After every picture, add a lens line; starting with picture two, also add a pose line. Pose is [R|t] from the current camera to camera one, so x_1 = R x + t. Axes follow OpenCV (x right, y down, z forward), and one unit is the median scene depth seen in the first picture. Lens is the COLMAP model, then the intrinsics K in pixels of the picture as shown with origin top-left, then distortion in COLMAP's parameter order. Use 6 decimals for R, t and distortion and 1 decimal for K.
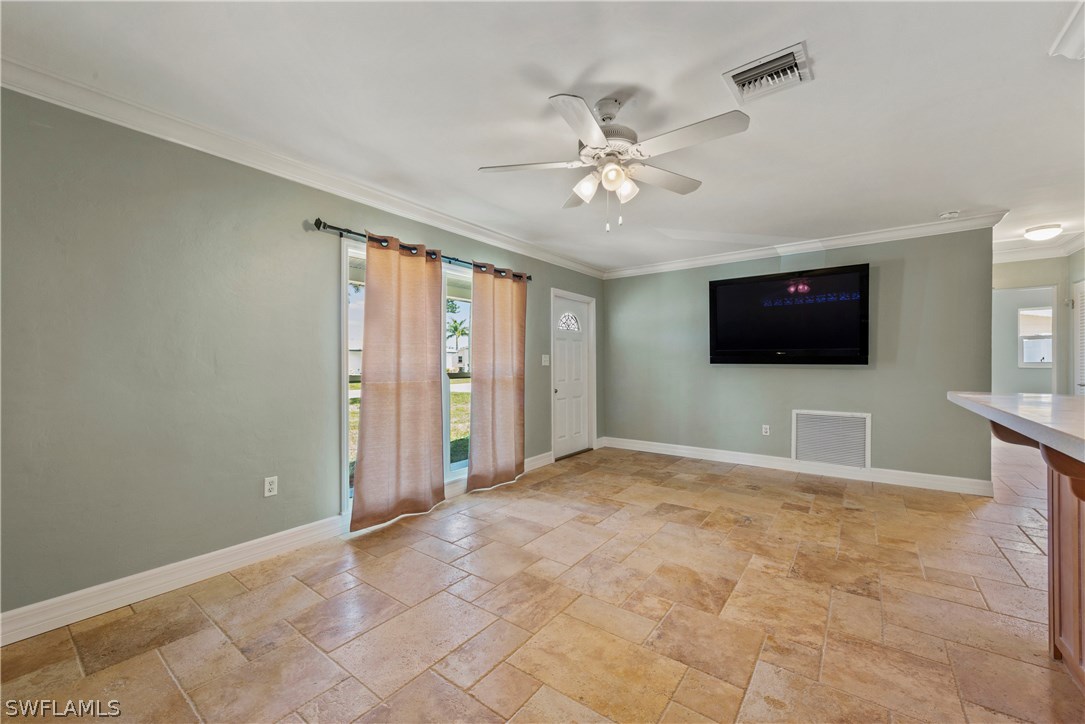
lens RADIAL K [[424.5, 0, 541.9], [0, 424.5, 365.0], [0, 0, 1]] dist [0.014342, -0.005488]
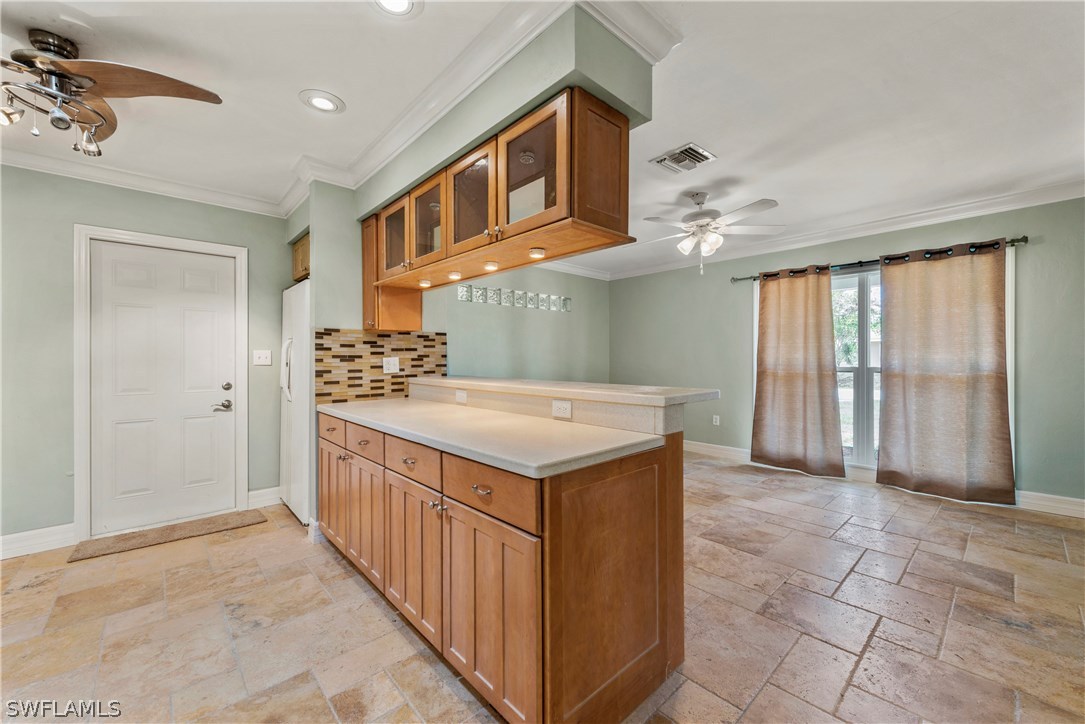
lens RADIAL K [[424.5, 0, 540.8], [0, 424.5, 359.8], [0, 0, 1]] dist [0.014342, -0.005488]
pose [[-0.186595, 0.007180, -0.982411, 1.225439], [-0.001679, 0.999970, 0.007627, -0.007263], [0.982436, 0.003073, -0.186577, 0.483867]]
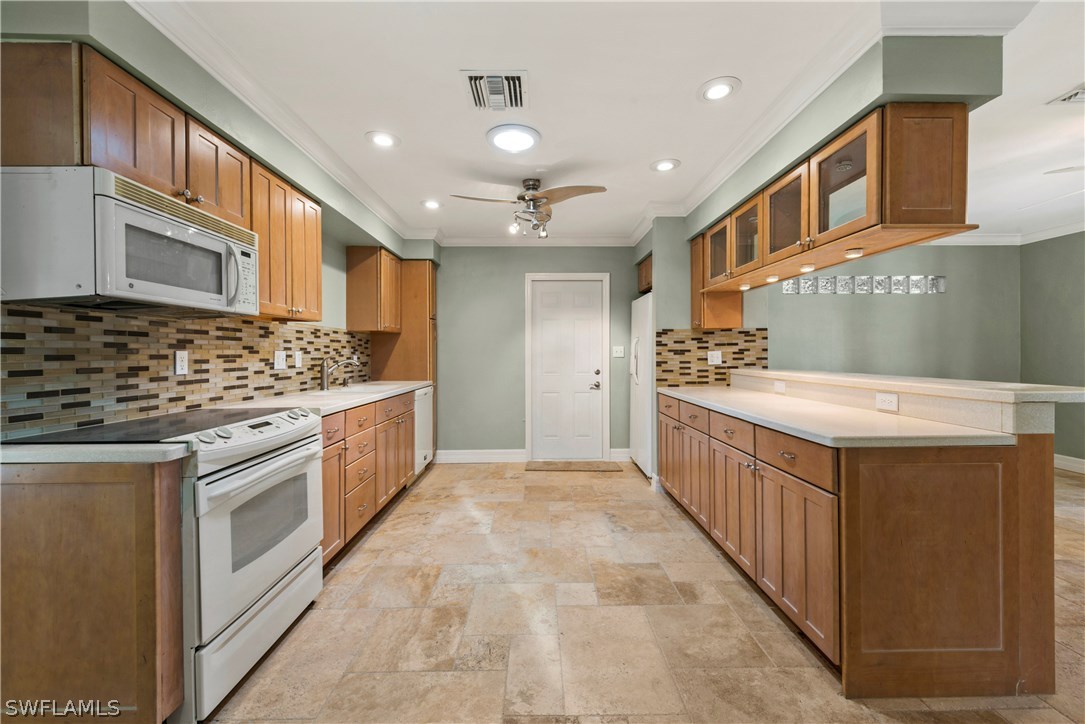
lens RADIAL K [[424.5, 0, 542.6], [0, 424.5, 354.2], [0, 0, 1]] dist [0.014342, -0.005488]
pose [[-0.790163, 0.007800, -0.612847, 1.403324], [0.003616, 0.999961, 0.008065, -0.007647], [0.612886, 0.004156, -0.790160, 0.588142]]
